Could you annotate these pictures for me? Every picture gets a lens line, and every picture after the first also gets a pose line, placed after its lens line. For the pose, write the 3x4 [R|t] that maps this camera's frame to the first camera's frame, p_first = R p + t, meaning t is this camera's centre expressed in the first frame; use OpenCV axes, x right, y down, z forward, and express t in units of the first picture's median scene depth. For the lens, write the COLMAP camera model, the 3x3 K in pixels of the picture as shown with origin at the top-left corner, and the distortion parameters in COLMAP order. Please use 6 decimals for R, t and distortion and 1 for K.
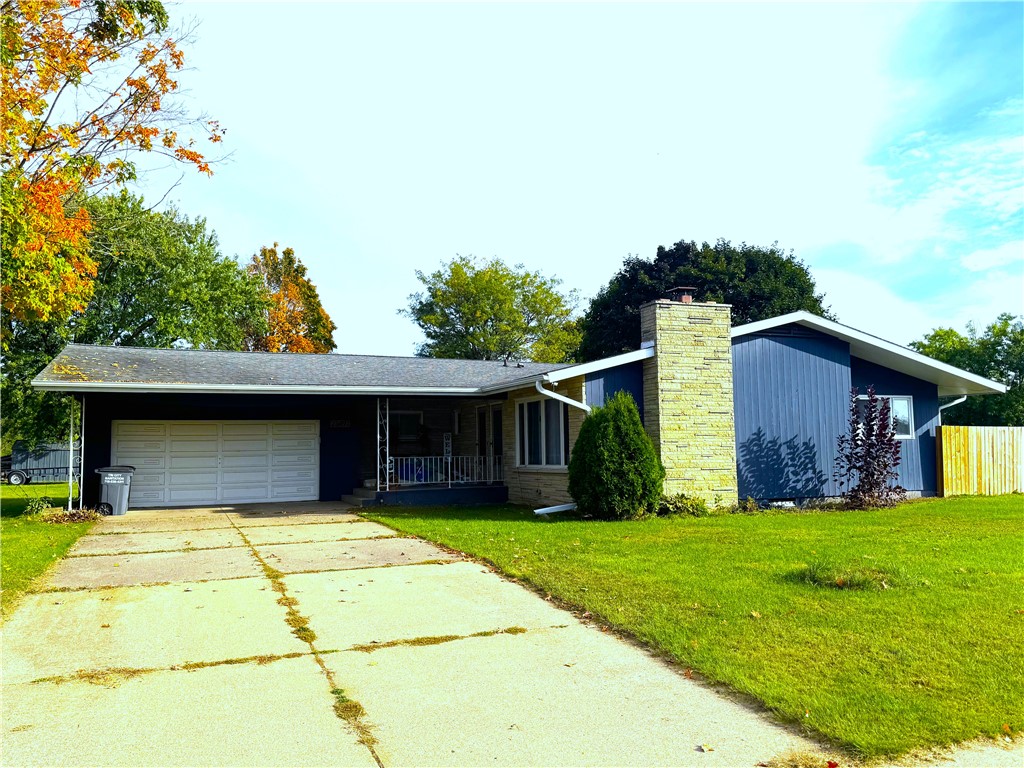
lens RADIAL K [[747.5, 0, 532.4], [0, 747.5, 384.2], [0, 0, 1]] dist [0.160680, -0.303478]
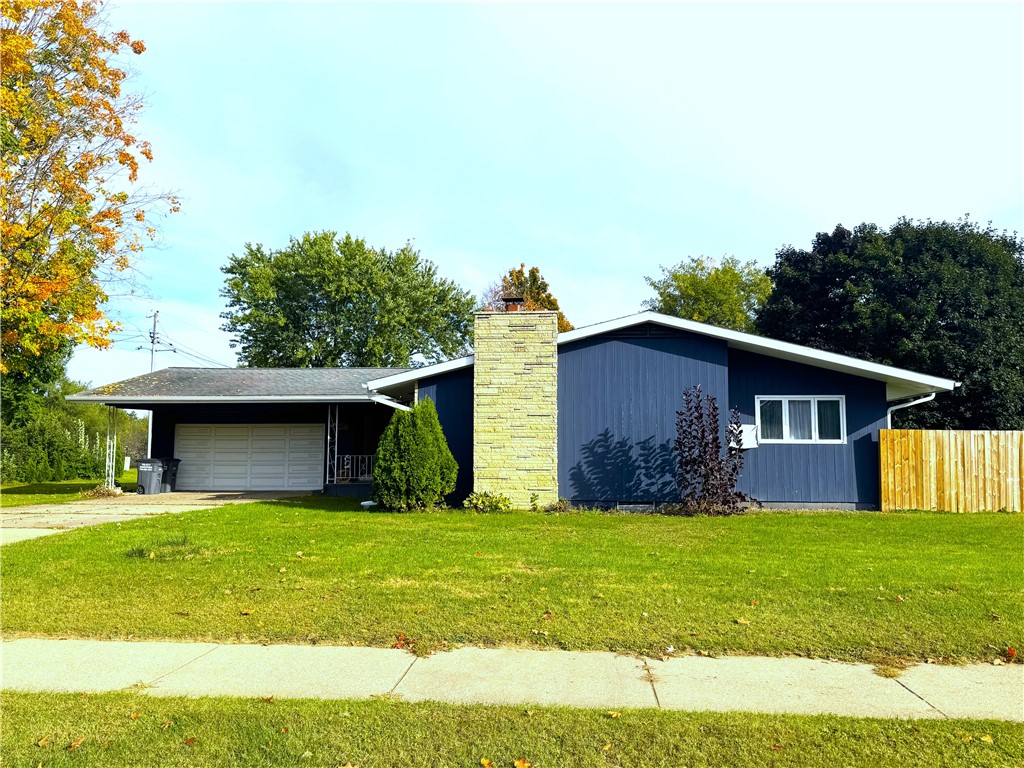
lens RADIAL K [[747.5, 0, 532.4], [0, 747.5, 384.2], [0, 0, 1]] dist [0.160680, -0.303478]
pose [[0.911977, -0.022783, -0.409609, 0.556580], [0.020365, 0.999740, -0.010266, 0.004242], [0.409736, 0.001021, 0.912204, 0.044358]]
